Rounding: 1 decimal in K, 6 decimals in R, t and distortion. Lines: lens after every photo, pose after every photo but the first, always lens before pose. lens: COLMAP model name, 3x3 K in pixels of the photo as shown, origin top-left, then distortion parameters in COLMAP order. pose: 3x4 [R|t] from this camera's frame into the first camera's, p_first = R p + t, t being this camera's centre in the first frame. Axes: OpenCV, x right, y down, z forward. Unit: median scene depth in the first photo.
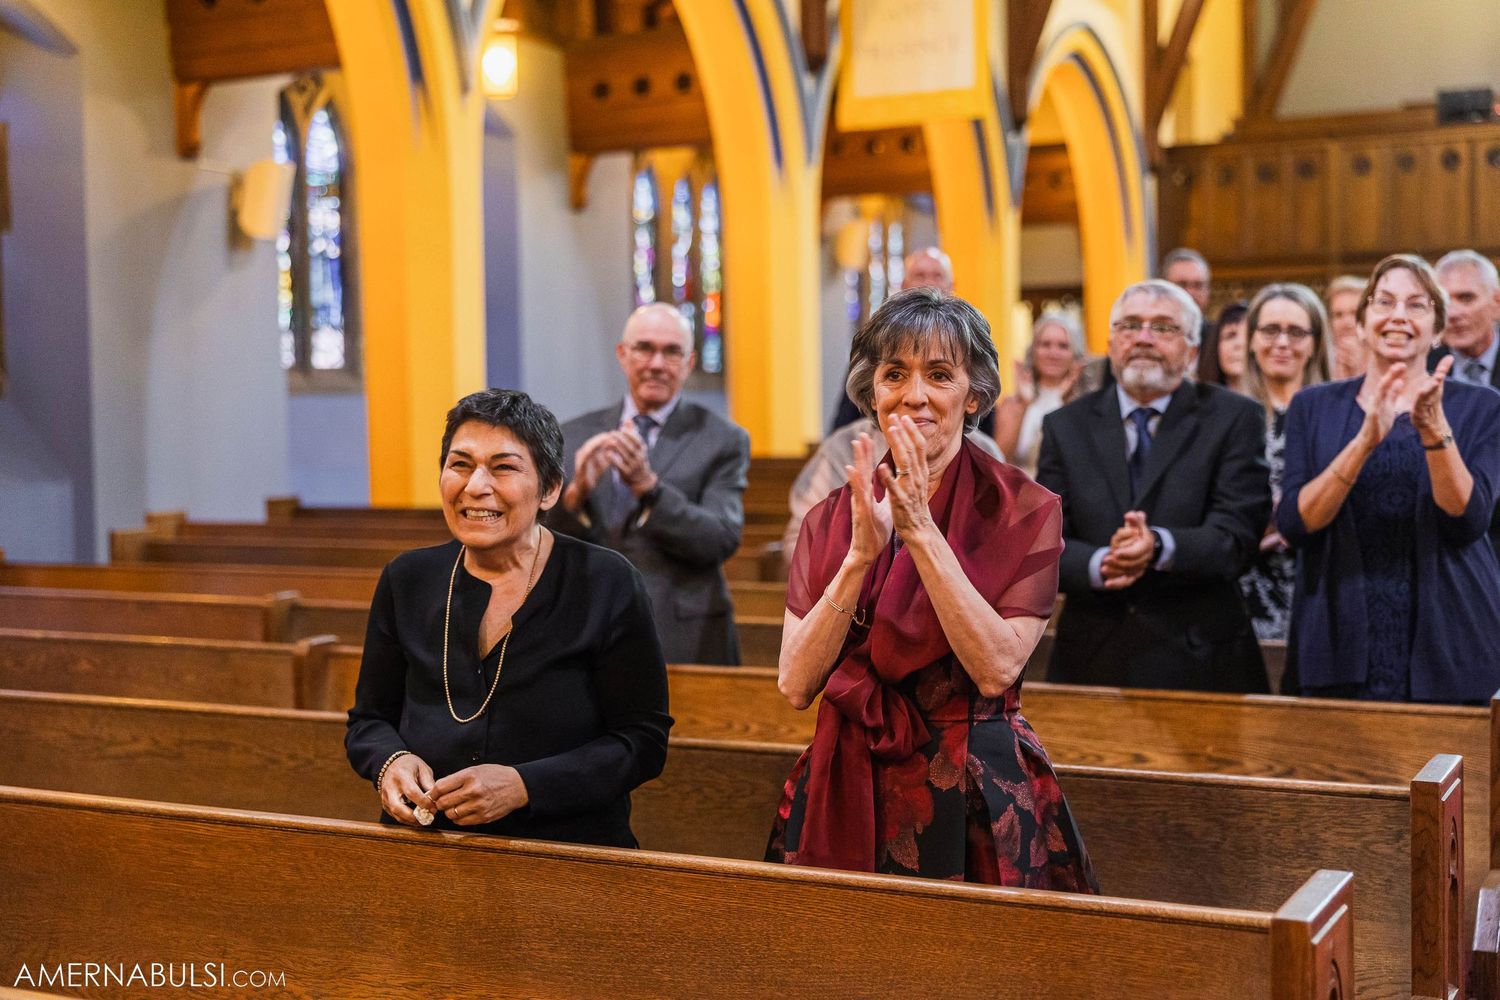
lens RADIAL K [[2023.2, 0, 760.3], [0, 2023.2, 492.5], [0, 0, 1]] dist [0.033145, 0.000000]
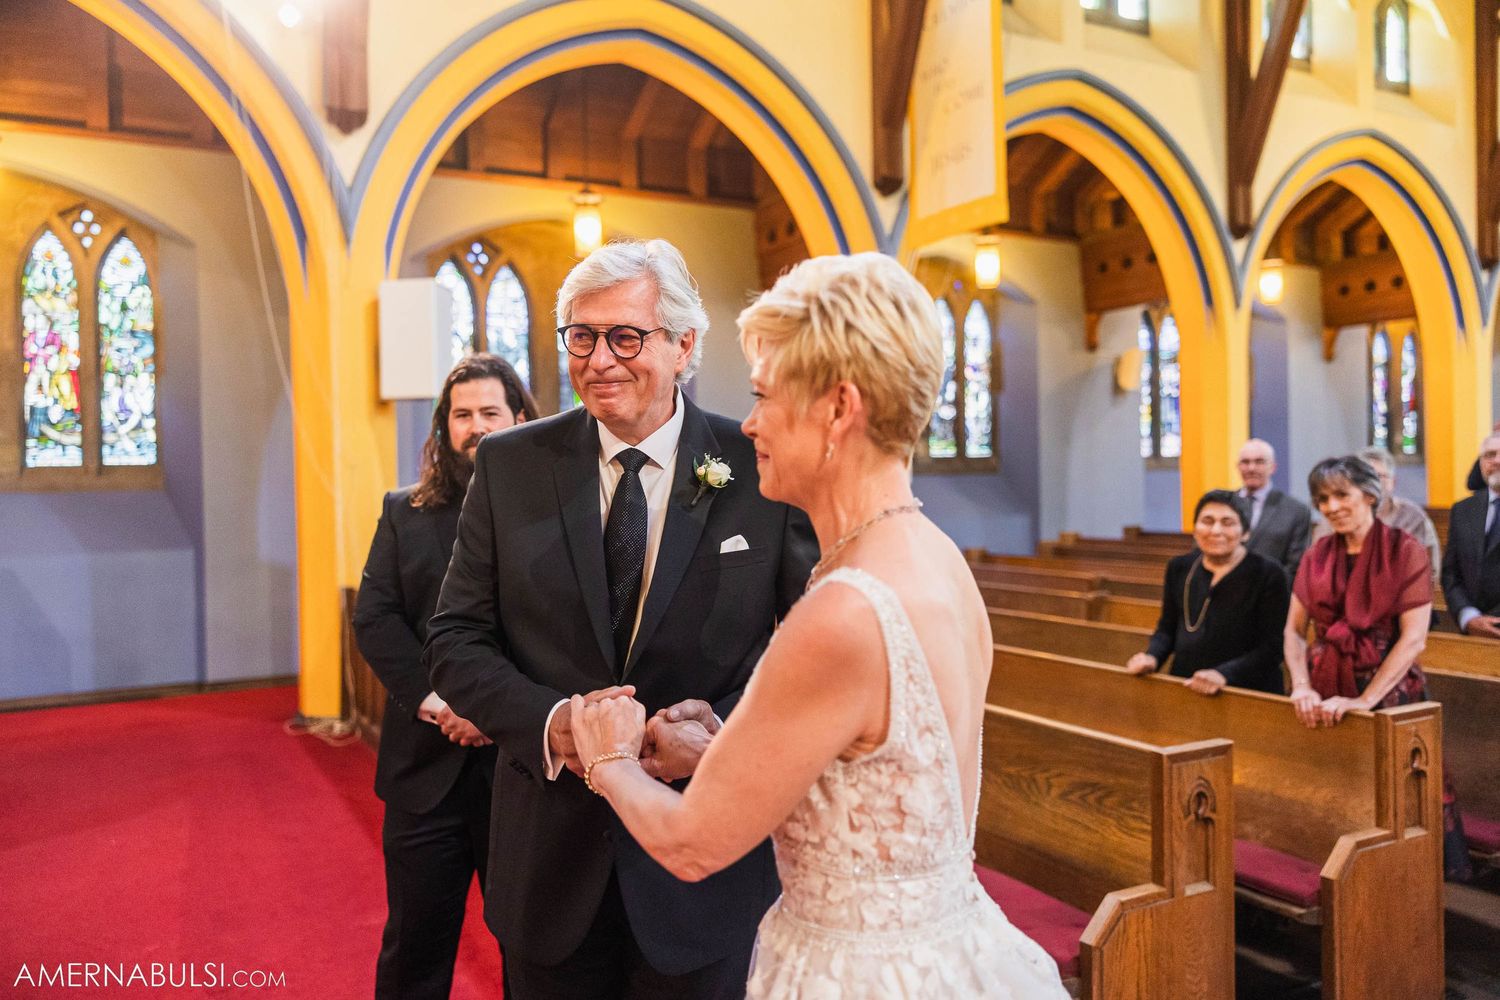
lens RADIAL K [[1154.1, 0, 762.6], [0, 1154.1, 486.4], [0, 0, 1]] dist [0.019038, -0.023325]
pose [[0.836267, 0.006808, -0.548280, 0.169308], [-0.022495, 0.999507, -0.021898, -0.008175], [0.547860, 0.030646, 0.836008, -0.260078]]
